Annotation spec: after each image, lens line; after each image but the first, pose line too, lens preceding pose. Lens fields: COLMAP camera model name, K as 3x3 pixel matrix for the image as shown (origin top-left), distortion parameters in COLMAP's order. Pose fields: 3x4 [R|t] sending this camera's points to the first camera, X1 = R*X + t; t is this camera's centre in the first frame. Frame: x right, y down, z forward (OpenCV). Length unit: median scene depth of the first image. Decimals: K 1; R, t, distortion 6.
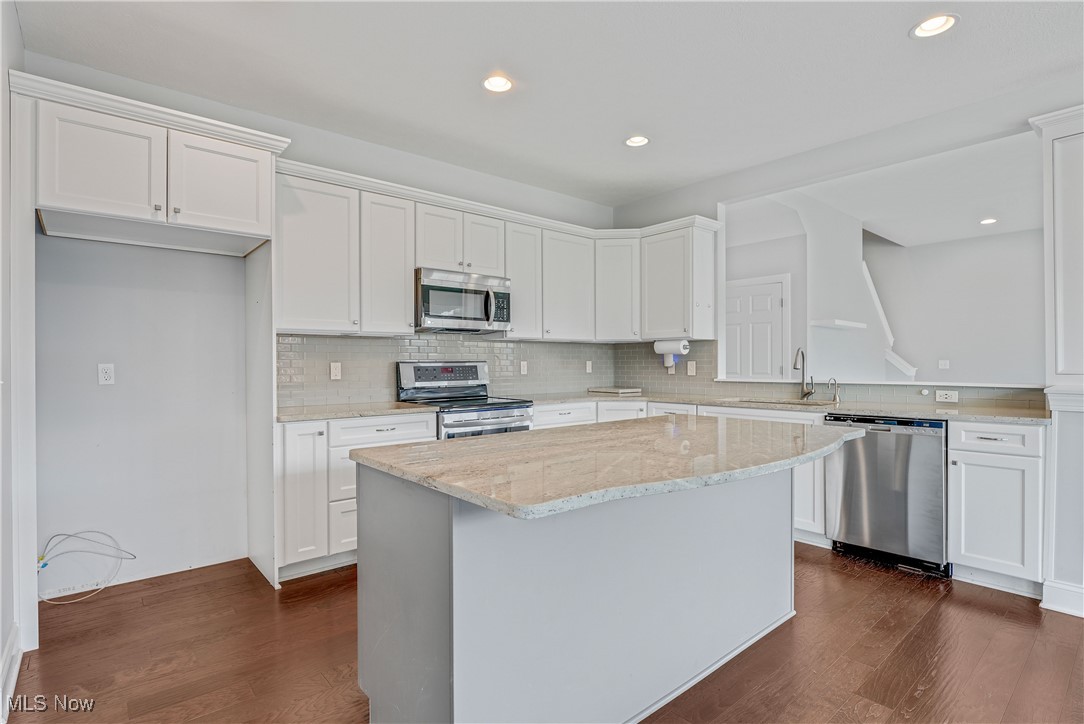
lens RADIAL K [[529.9, 0, 544.4], [0, 529.9, 367.9], [0, 0, 1]] dist [-0.004248, -0.000919]
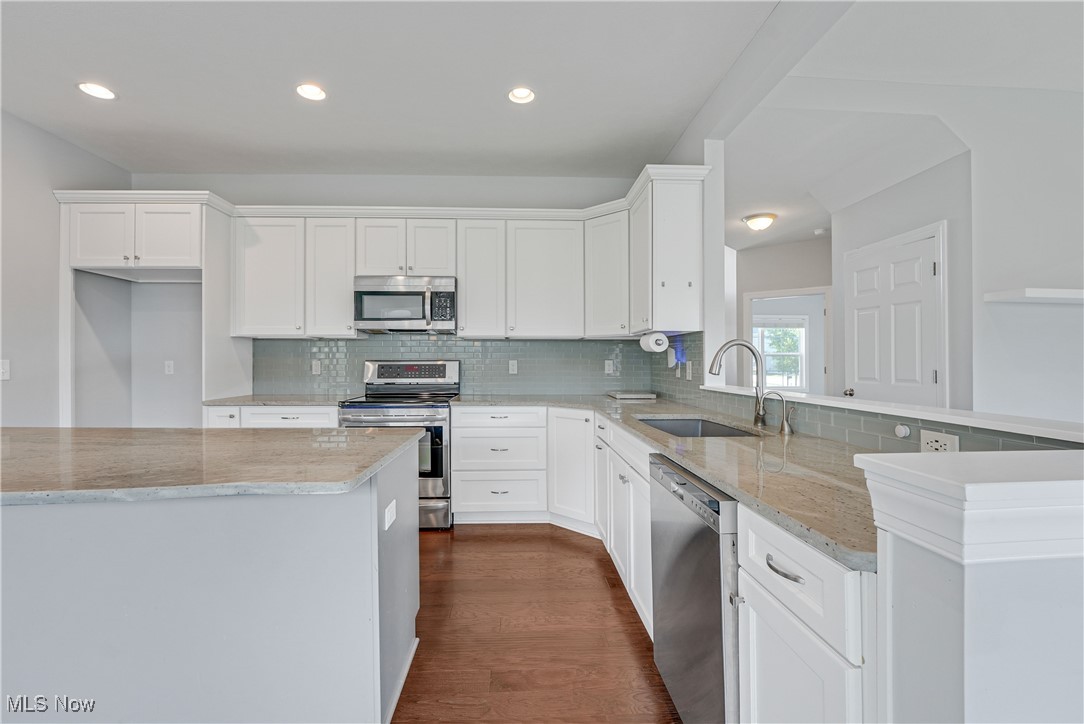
lens RADIAL K [[465.0, 0, 542.4], [0, 465.0, 366.5], [0, 0, 1]] dist [-0.021120, 0.002272]
pose [[0.791969, 0.011174, -0.610459, 0.617899], [-0.010630, 0.999933, 0.004512, -0.006473], [0.610468, 0.002916, 0.792035, 0.426139]]
